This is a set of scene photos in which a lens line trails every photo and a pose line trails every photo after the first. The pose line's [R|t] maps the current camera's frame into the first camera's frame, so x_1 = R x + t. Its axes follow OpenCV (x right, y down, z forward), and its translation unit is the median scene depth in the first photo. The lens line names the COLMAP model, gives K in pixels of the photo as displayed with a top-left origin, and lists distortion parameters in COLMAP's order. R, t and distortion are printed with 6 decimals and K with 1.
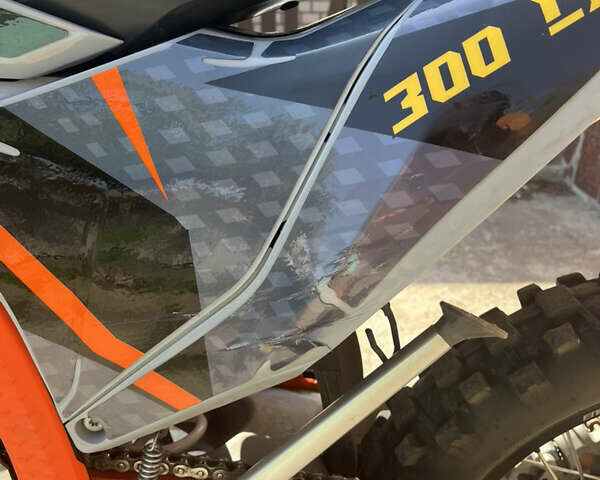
lens RADIAL K [[614.7, 0, 300.0], [0, 614.7, 239.7], [0, 0, 1]] dist [0.053028, 0.000000]
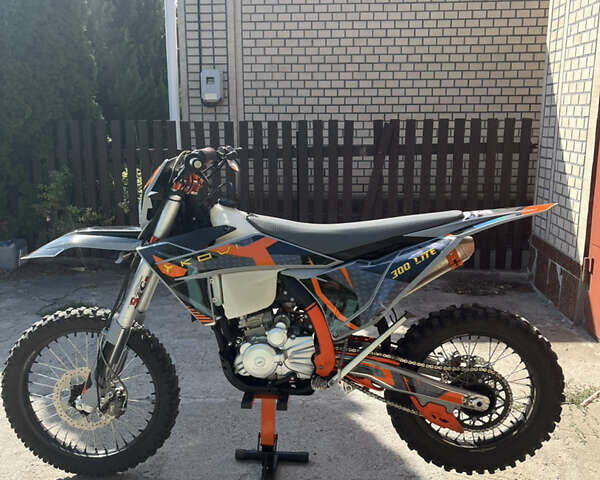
lens RADIAL K [[614.7, 0, 303.1], [0, 614.7, 239.2], [0, 0, 1]] dist [0.053028, 0.000000]
pose [[0.998180, -0.004617, -0.060134, -0.334464], [-0.005050, 0.987166, -0.159616, 0.381813], [0.060099, 0.159629, 0.985346, -4.677720]]
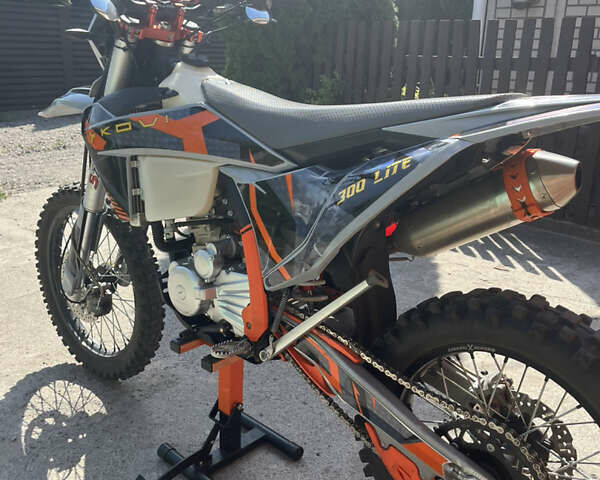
lens RADIAL K [[614.7, 0, 302.0], [0, 614.7, 239.7], [0, 0, 1]] dist [0.053028, 0.000000]
pose [[0.744864, 0.206165, -0.634566, 1.953313], [-0.256196, 0.966533, 0.013292, 0.014613], [0.616069, 0.152673, 0.772754, -1.511040]]
